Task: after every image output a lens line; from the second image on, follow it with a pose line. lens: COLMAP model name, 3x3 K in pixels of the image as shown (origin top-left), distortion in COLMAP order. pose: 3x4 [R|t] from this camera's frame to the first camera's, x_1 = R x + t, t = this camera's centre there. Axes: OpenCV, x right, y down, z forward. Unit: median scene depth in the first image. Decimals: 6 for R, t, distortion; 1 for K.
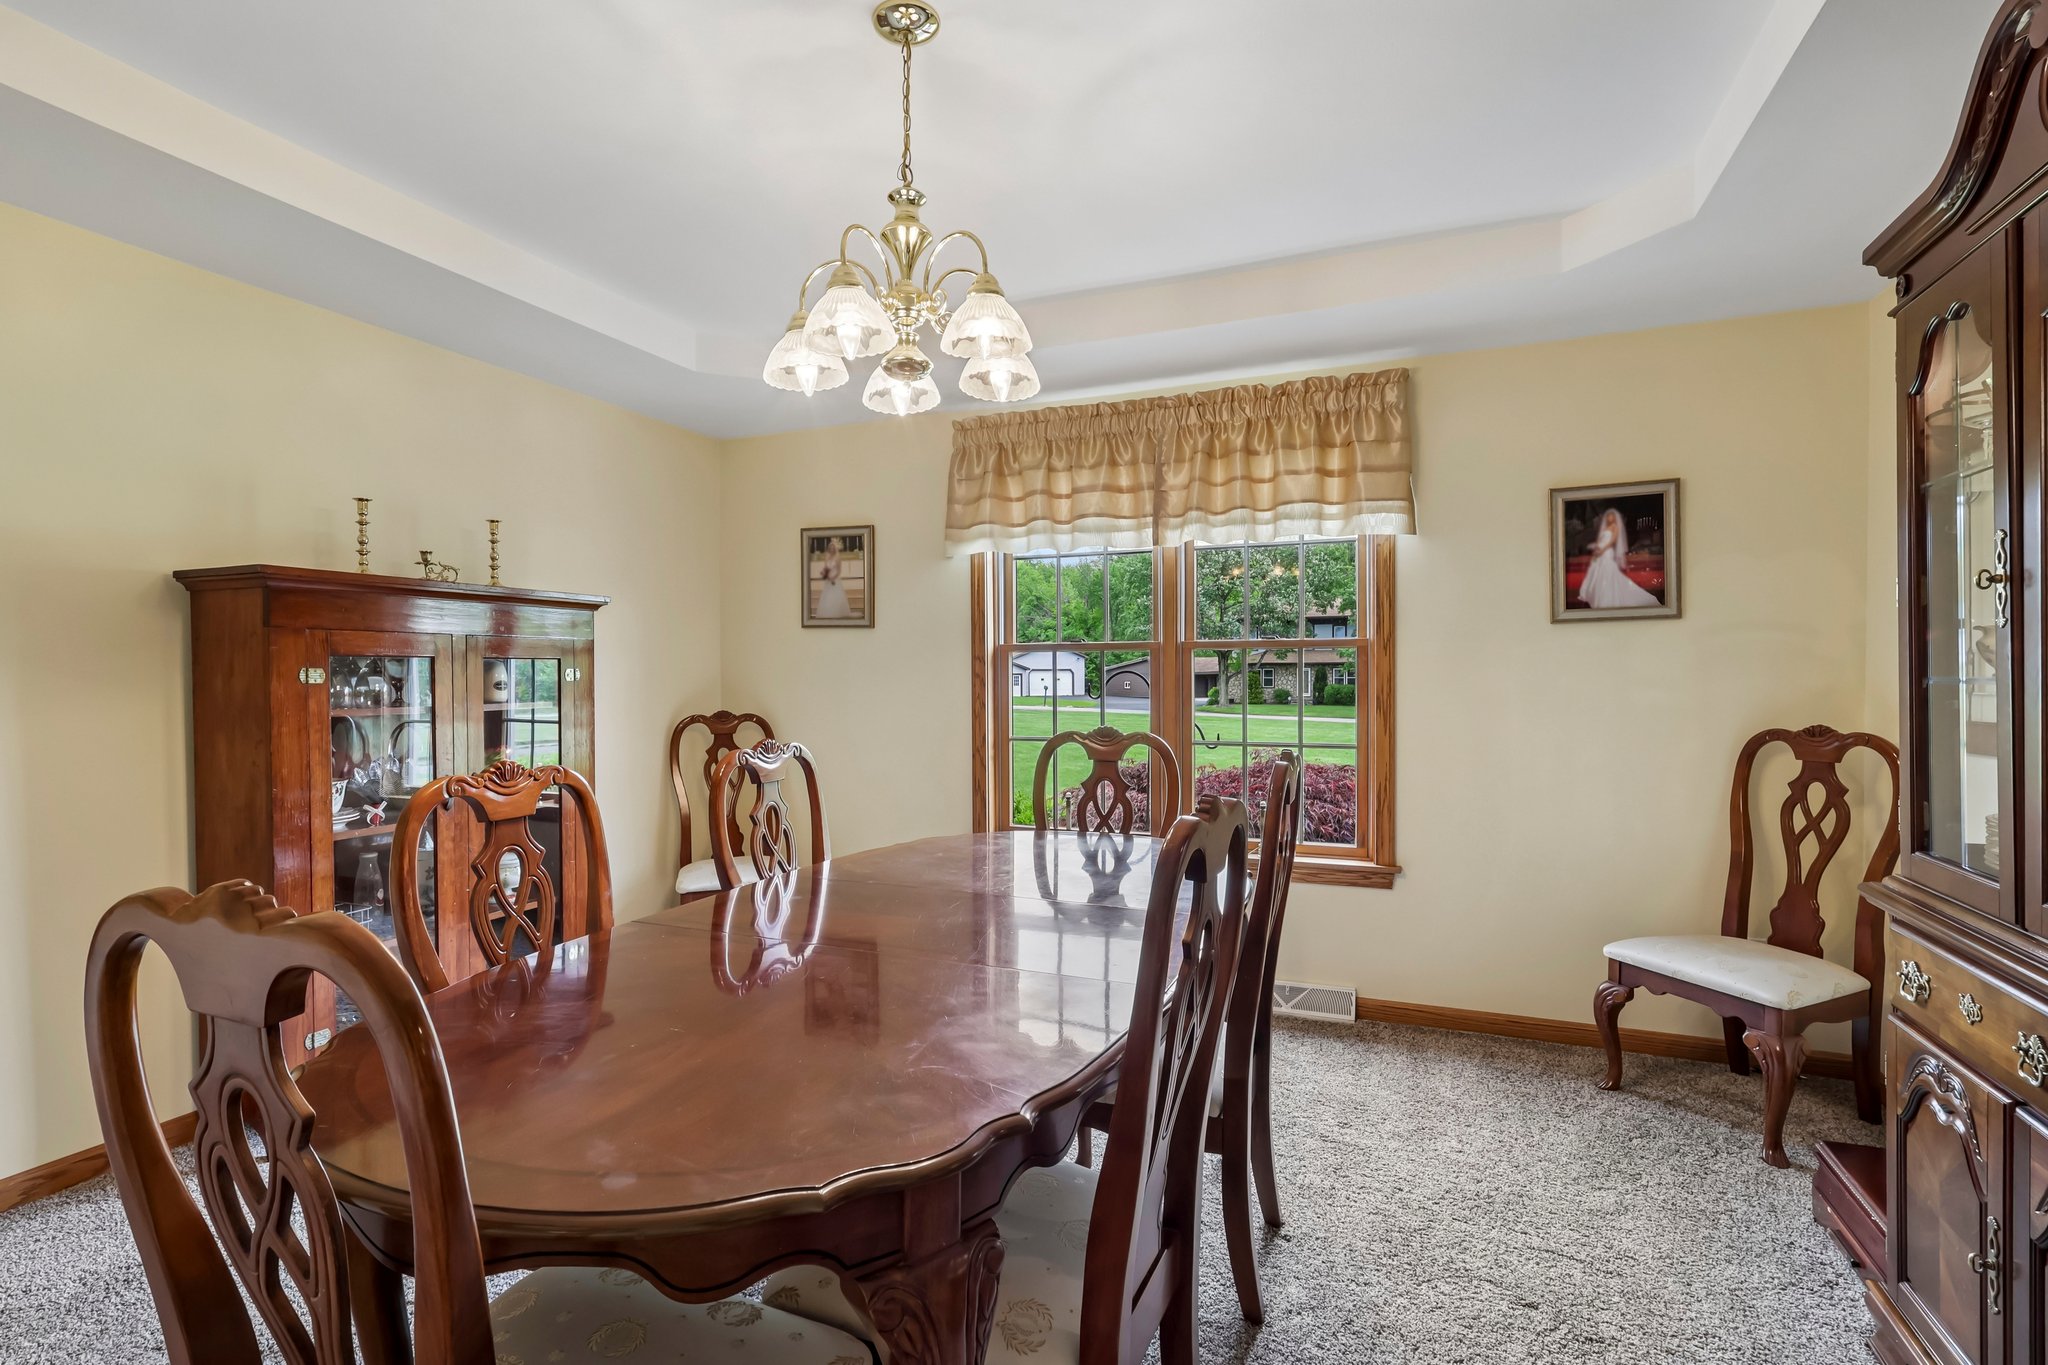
lens RADIAL K [[990.1, 0, 1016.9], [0, 990.1, 680.7], [0, 0, 1]] dist [-0.000192, 0.001610]
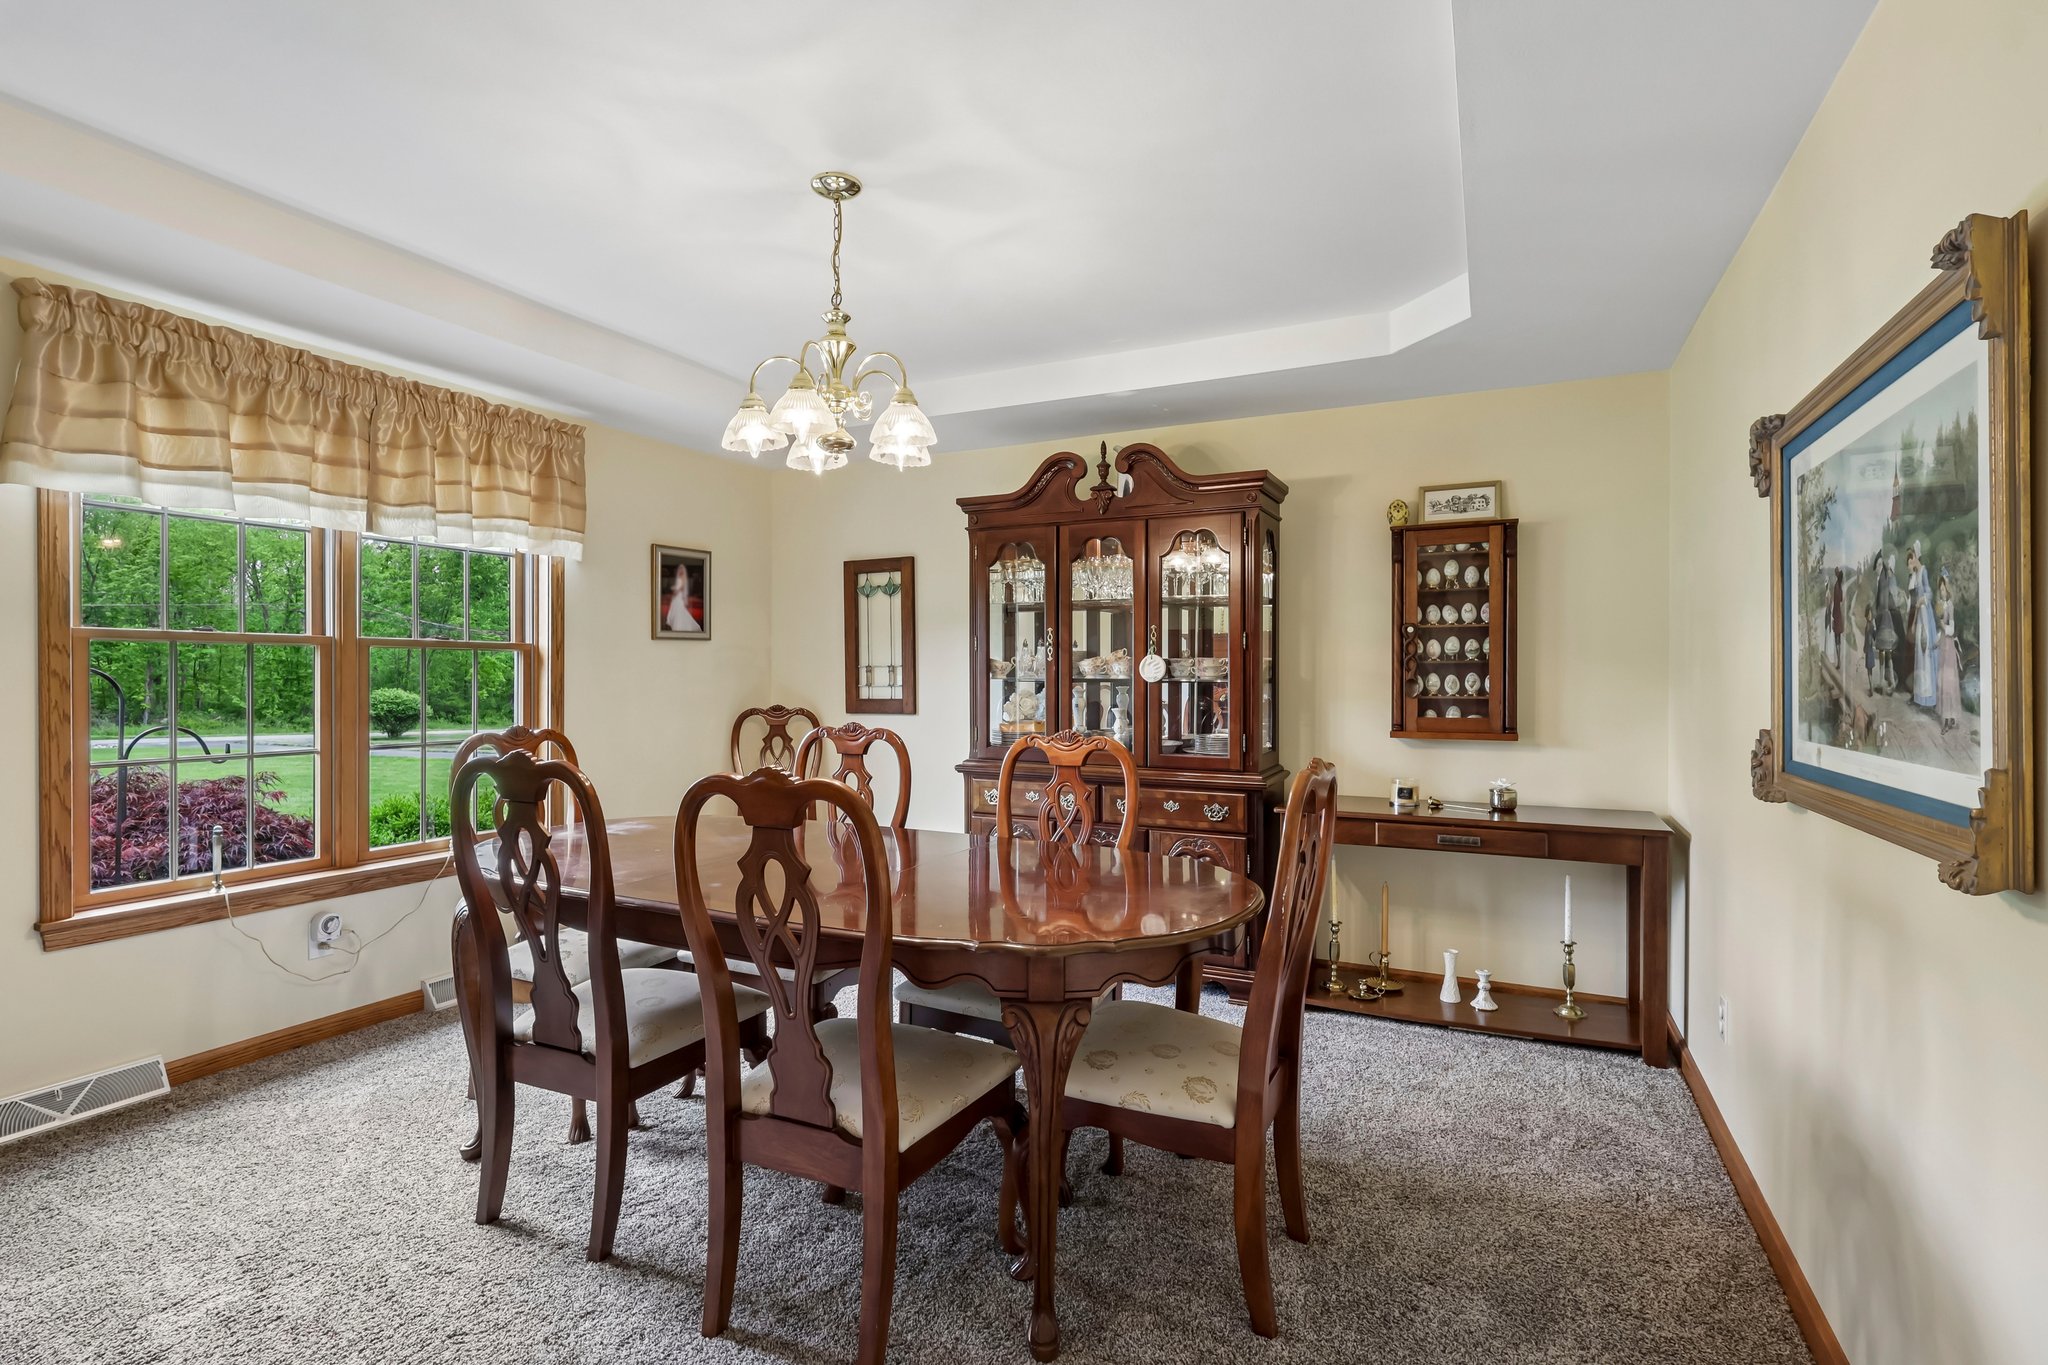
lens RADIAL K [[990.1, 0, 1016.9], [0, 990.1, 680.7], [0, 0, 1]] dist [-0.000192, 0.001610]
pose [[0.058421, 0.000574, 0.998292, -0.942560], [0.001962, 0.999998, -0.000690, 0.002882], [-0.998290, 0.001999, 0.058420, 0.451488]]
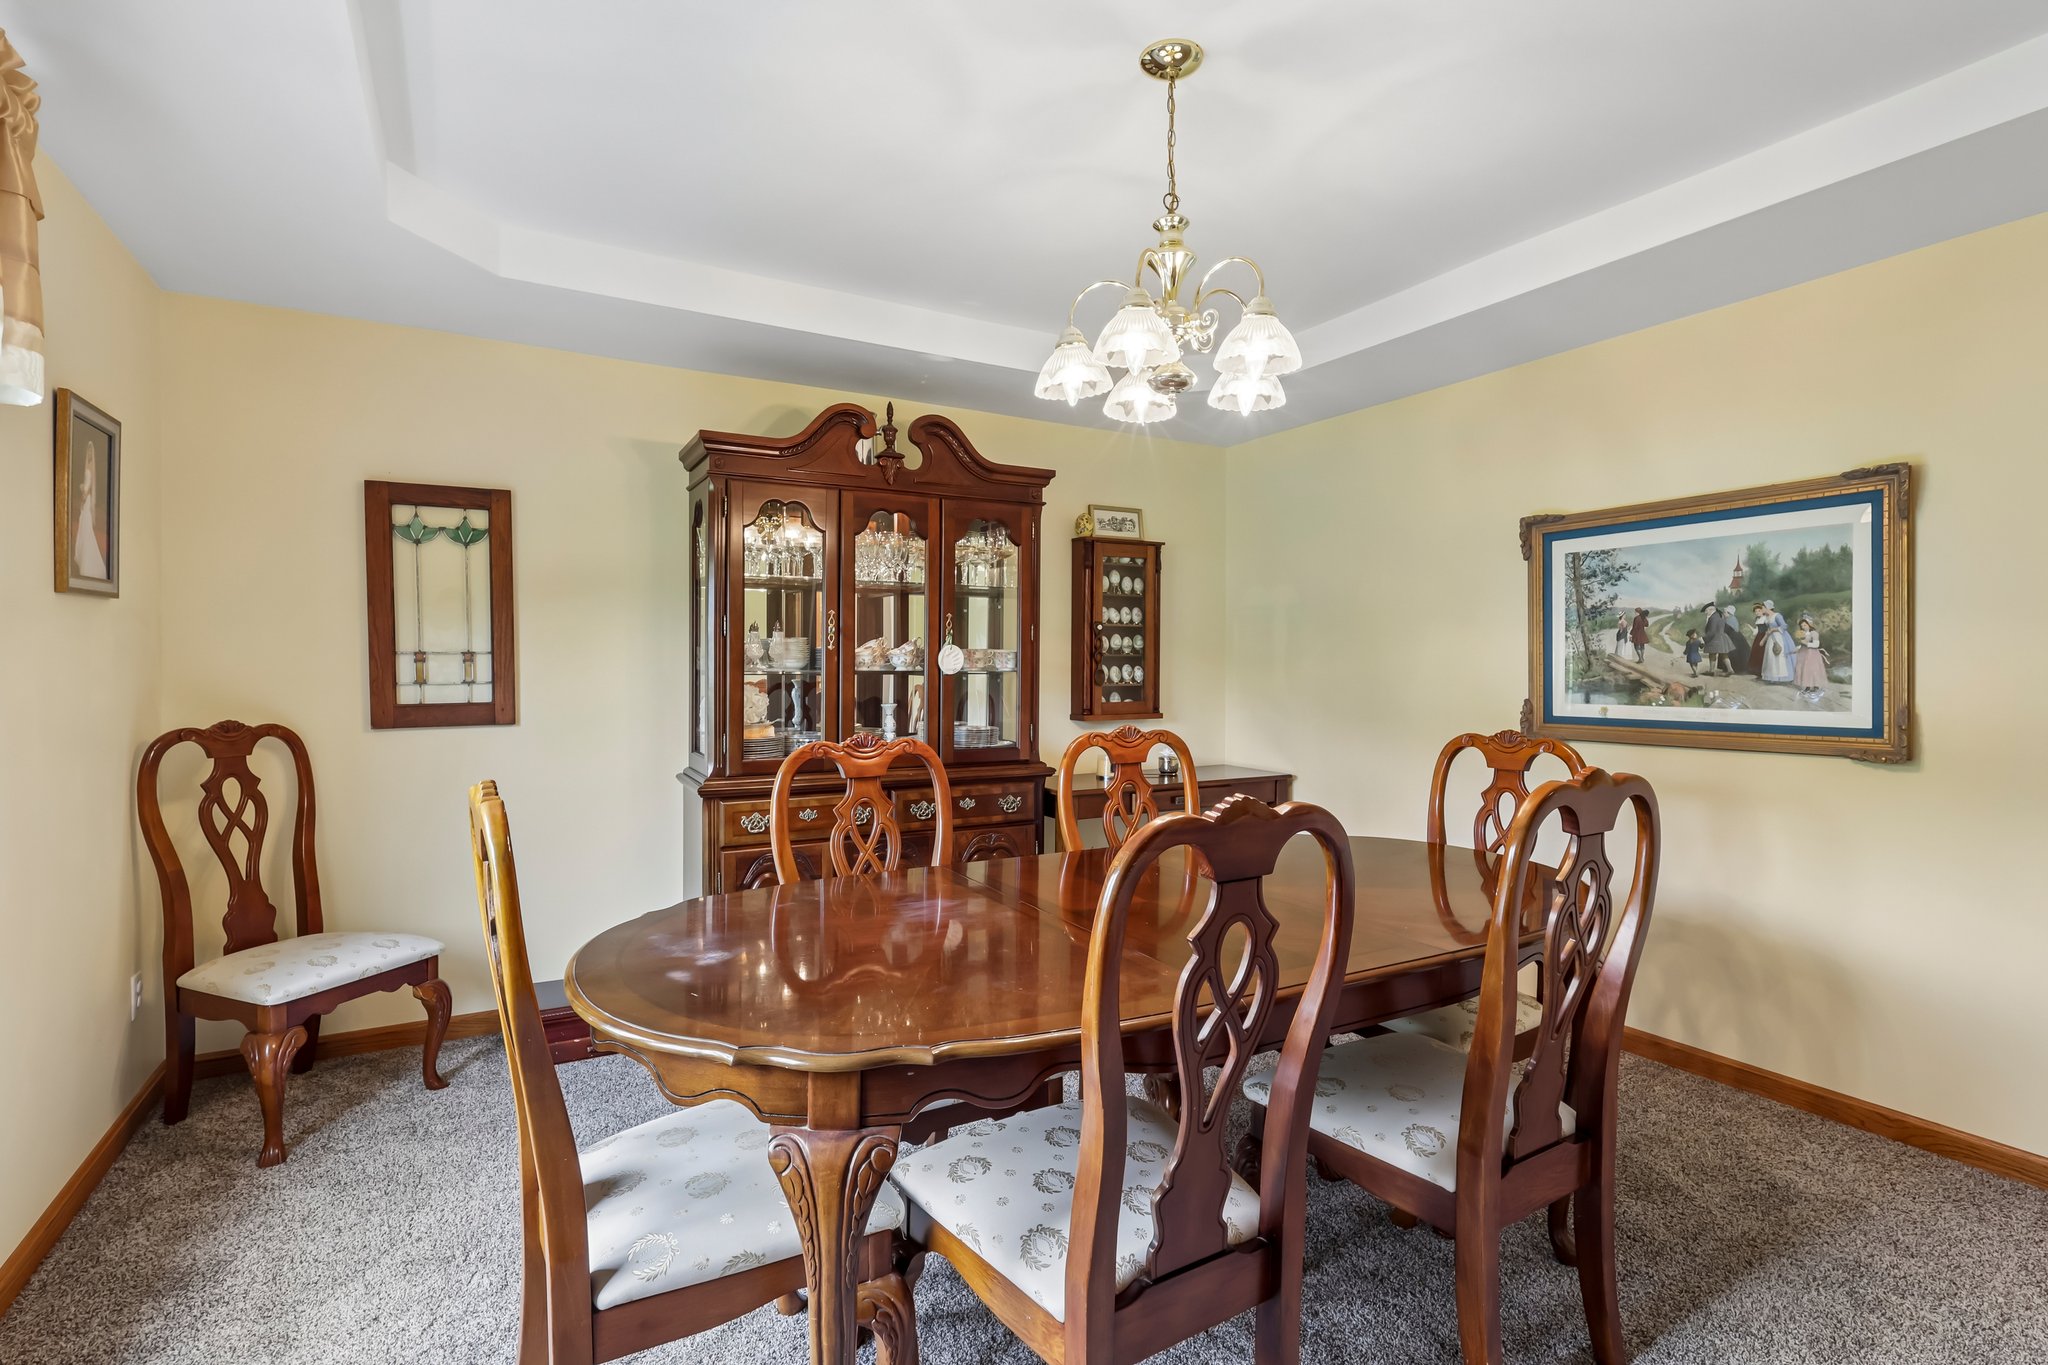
lens RADIAL K [[990.1, 0, 1016.9], [0, 990.1, 680.7], [0, 0, 1]] dist [-0.000192, 0.001610]
pose [[-0.801739, -0.001872, 0.597671, -0.415390], [0.006761, 0.999903, 0.012202, -0.001817], [-0.597635, 0.013824, -0.801649, 1.299166]]
